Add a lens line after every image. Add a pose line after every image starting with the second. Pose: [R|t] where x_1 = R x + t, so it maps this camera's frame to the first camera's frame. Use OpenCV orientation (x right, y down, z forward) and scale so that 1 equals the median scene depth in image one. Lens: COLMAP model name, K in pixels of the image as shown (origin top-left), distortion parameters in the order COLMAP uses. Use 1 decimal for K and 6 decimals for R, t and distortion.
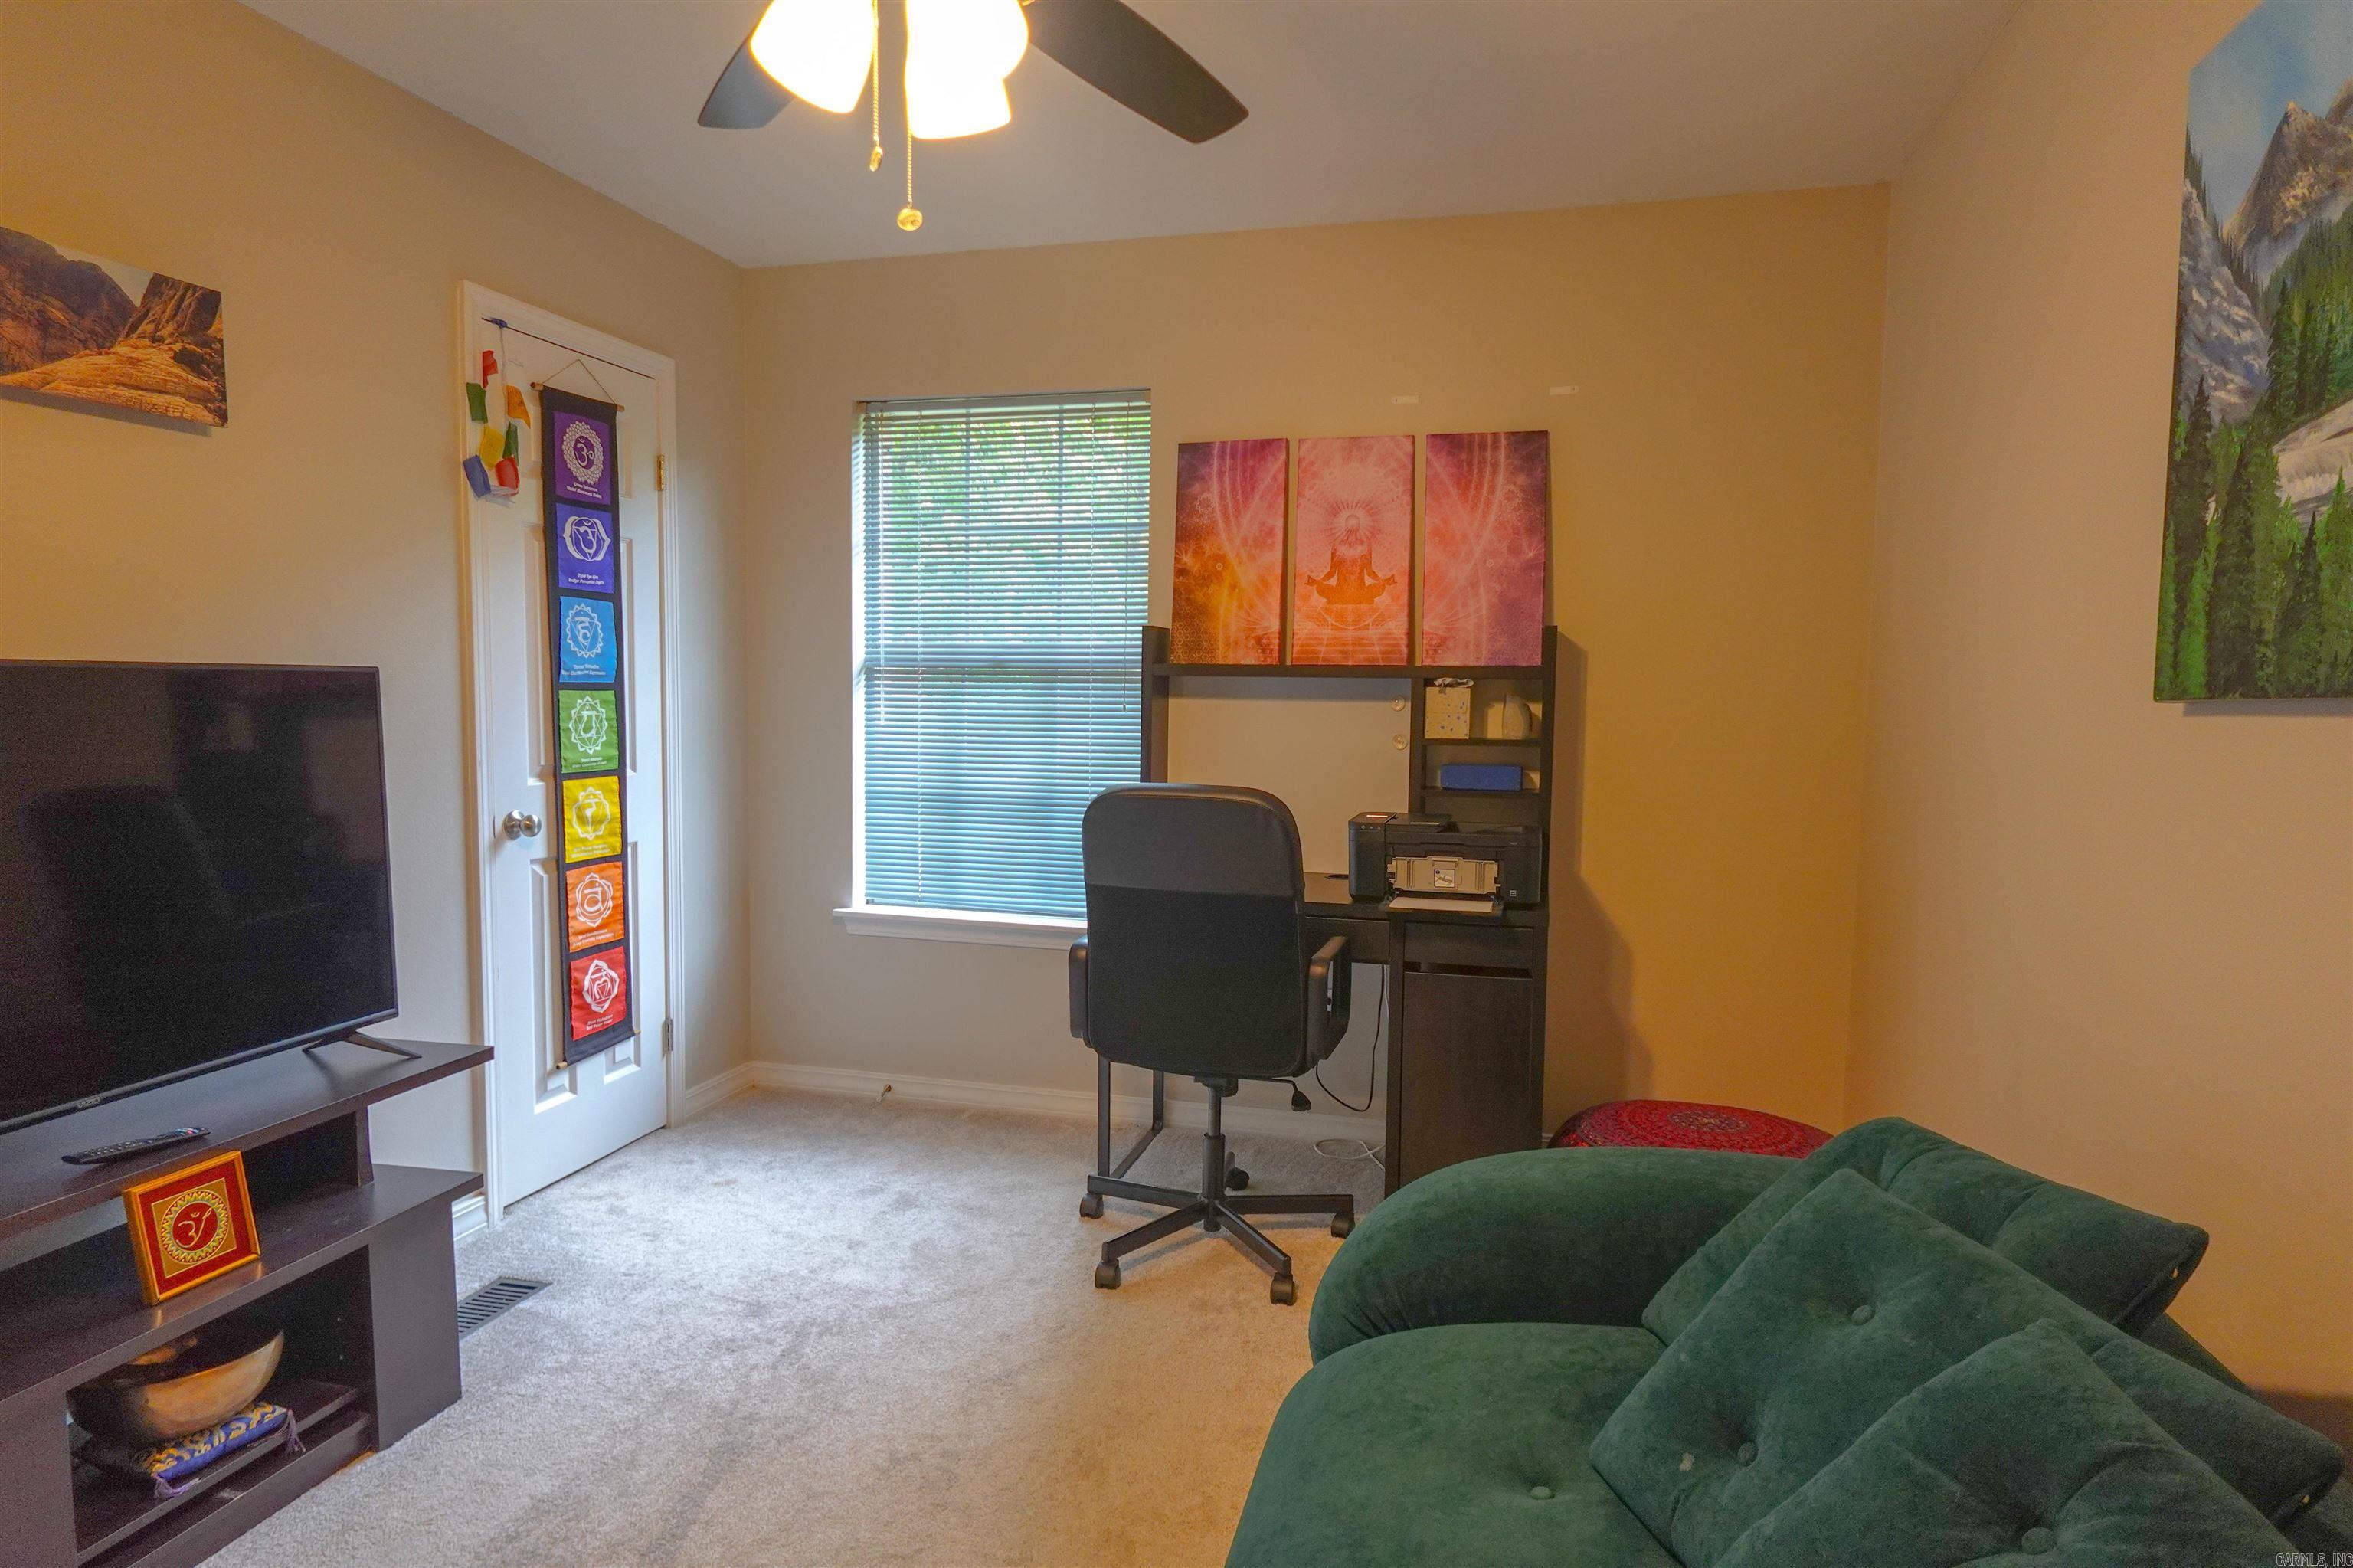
lens RADIAL K [[1340.0, 0, 1176.4], [0, 1340.0, 771.7], [0, 0, 1]] dist [-0.001947, 0.004945]
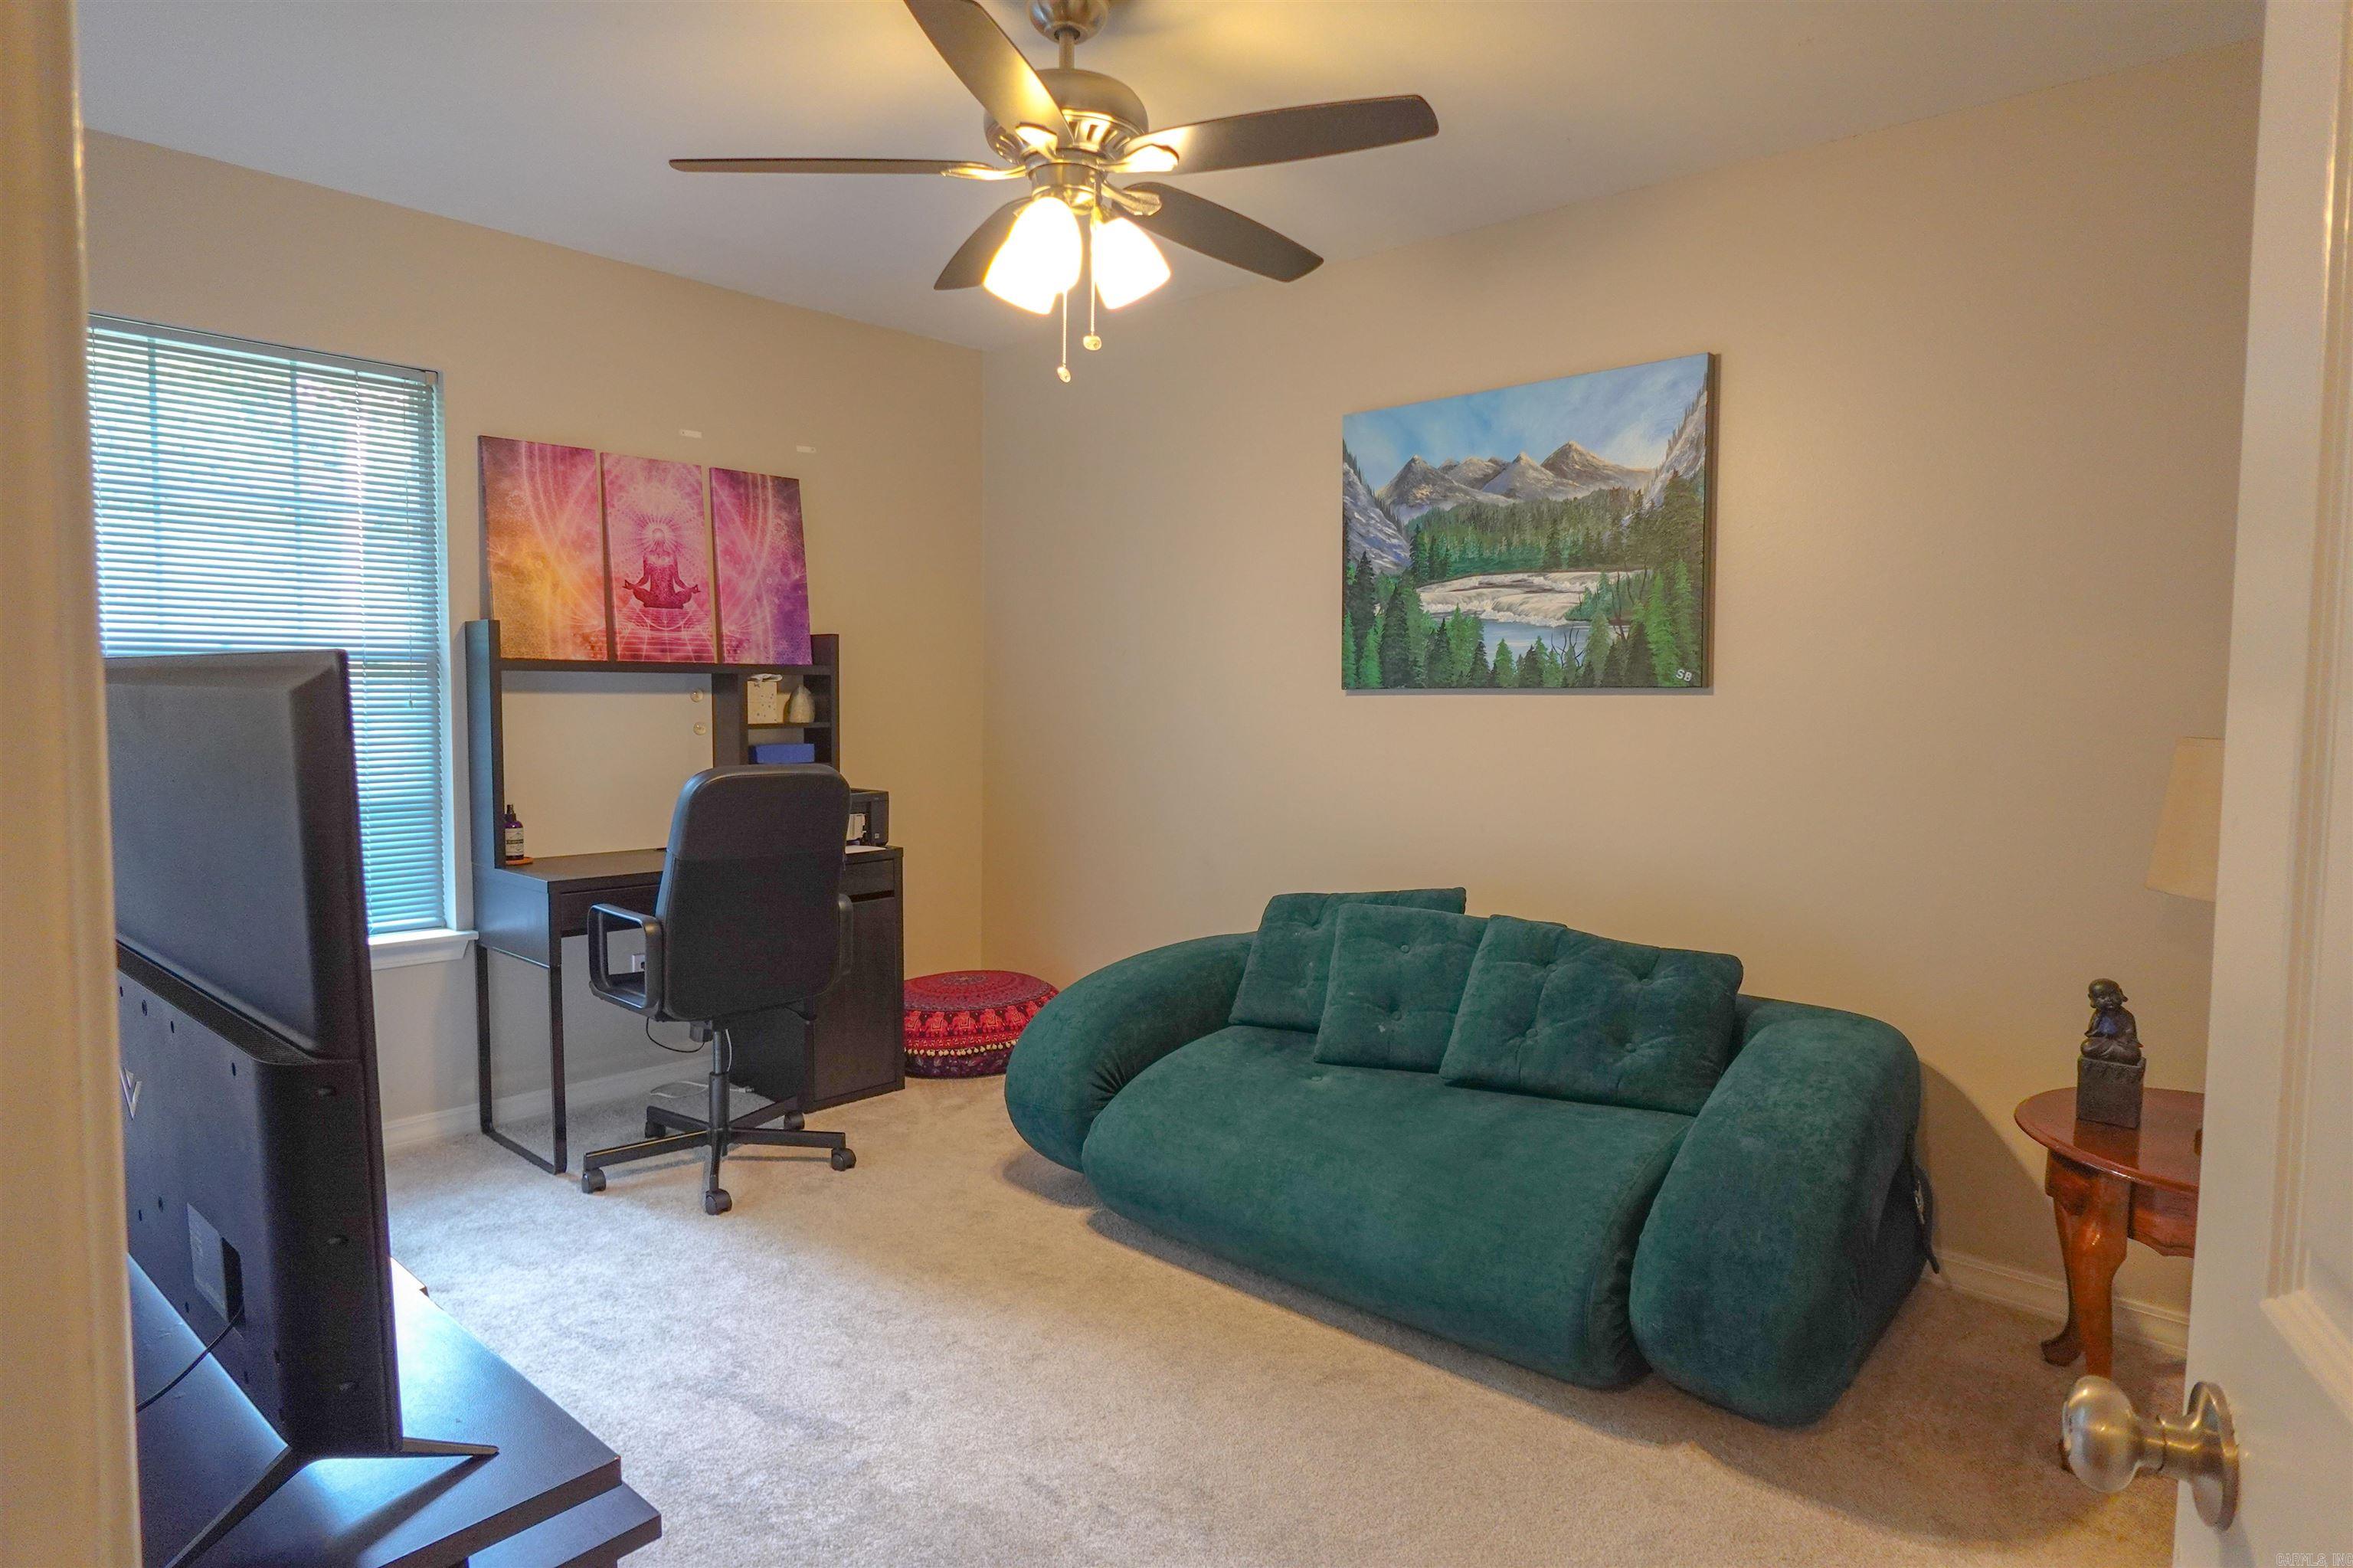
lens RADIAL K [[1340.0, 0, 1164.5], [0, 1340.0, 788.3], [0, 0, 1]] dist [-0.001947, 0.004945]
pose [[0.456817, -0.074905, 0.886401, -0.706378], [0.054325, 0.996938, 0.056249, -0.014306], [-0.887900, 0.022458, 0.459487, 0.110473]]
